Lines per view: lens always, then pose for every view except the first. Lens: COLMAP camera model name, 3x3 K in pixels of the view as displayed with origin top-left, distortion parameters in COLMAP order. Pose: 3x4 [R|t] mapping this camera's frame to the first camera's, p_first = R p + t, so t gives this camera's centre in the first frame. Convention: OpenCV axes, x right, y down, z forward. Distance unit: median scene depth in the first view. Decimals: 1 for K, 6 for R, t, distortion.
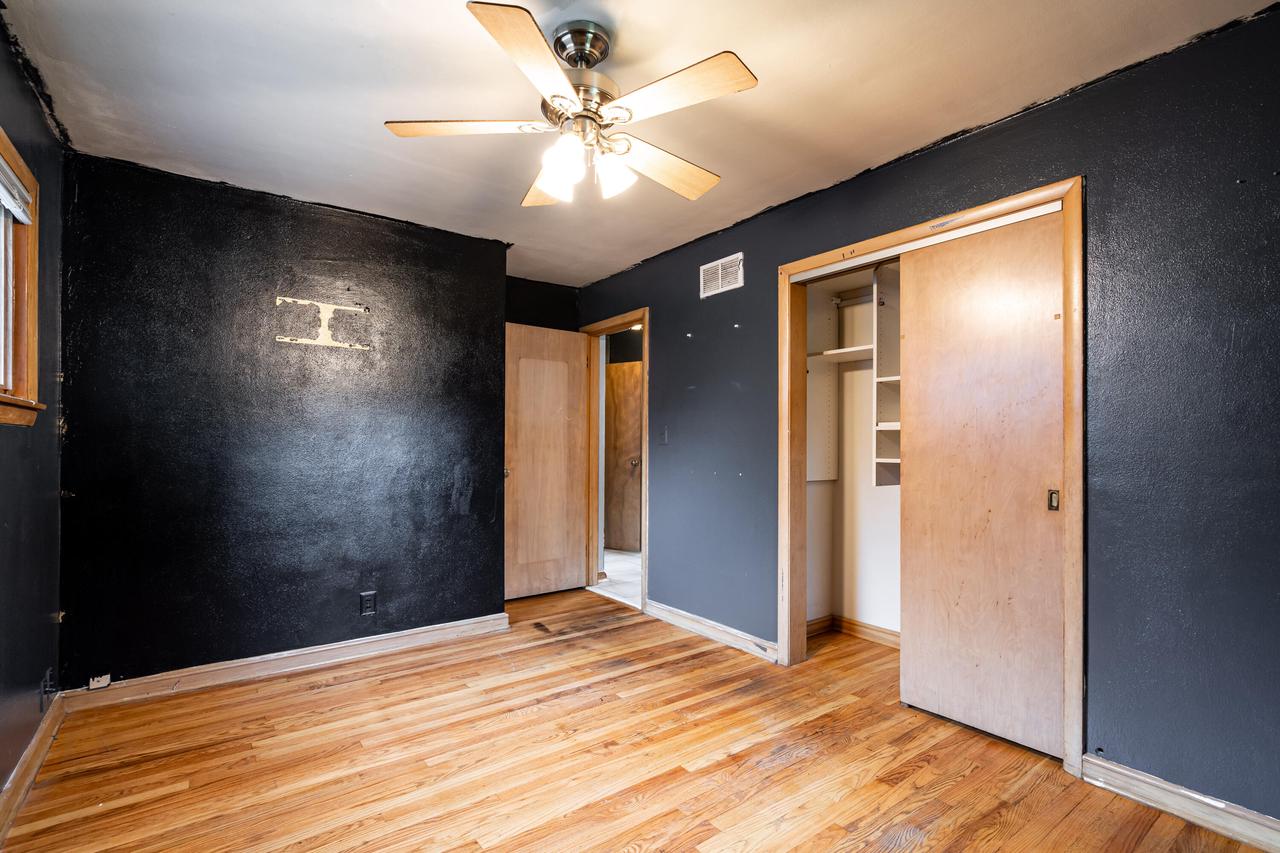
lens RADIAL K [[584.4, 0, 640.8], [0, 584.4, 435.8], [0, 0, 1]] dist [-0.002147, -0.000170]
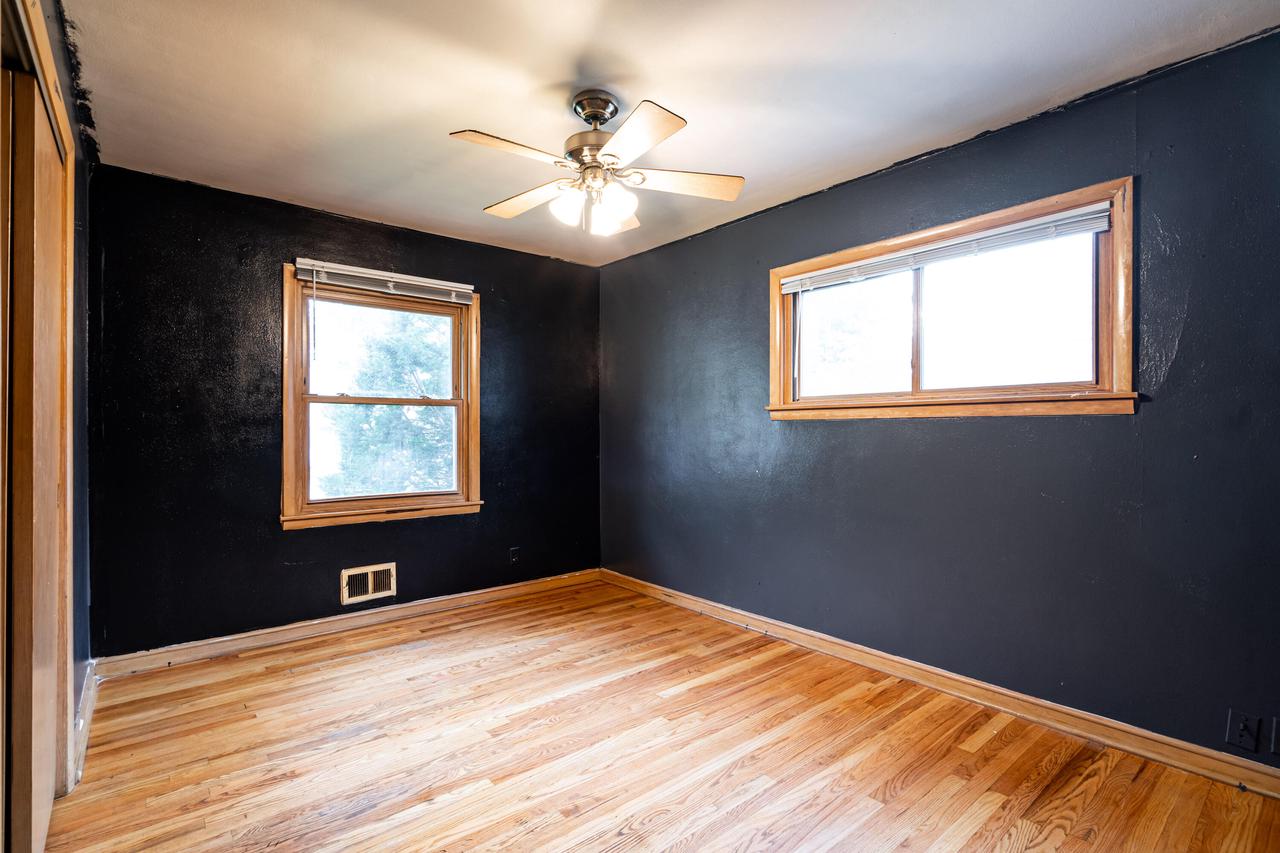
lens RADIAL K [[584.4, 0, 640.8], [0, 584.4, 435.8], [0, 0, 1]] dist [-0.002147, -0.000170]
pose [[-0.998178, -0.000589, -0.060333, -0.106248], [-0.000190, 0.999978, -0.006622, 0.021802], [0.060335, -0.006599, -0.998156, 1.945211]]
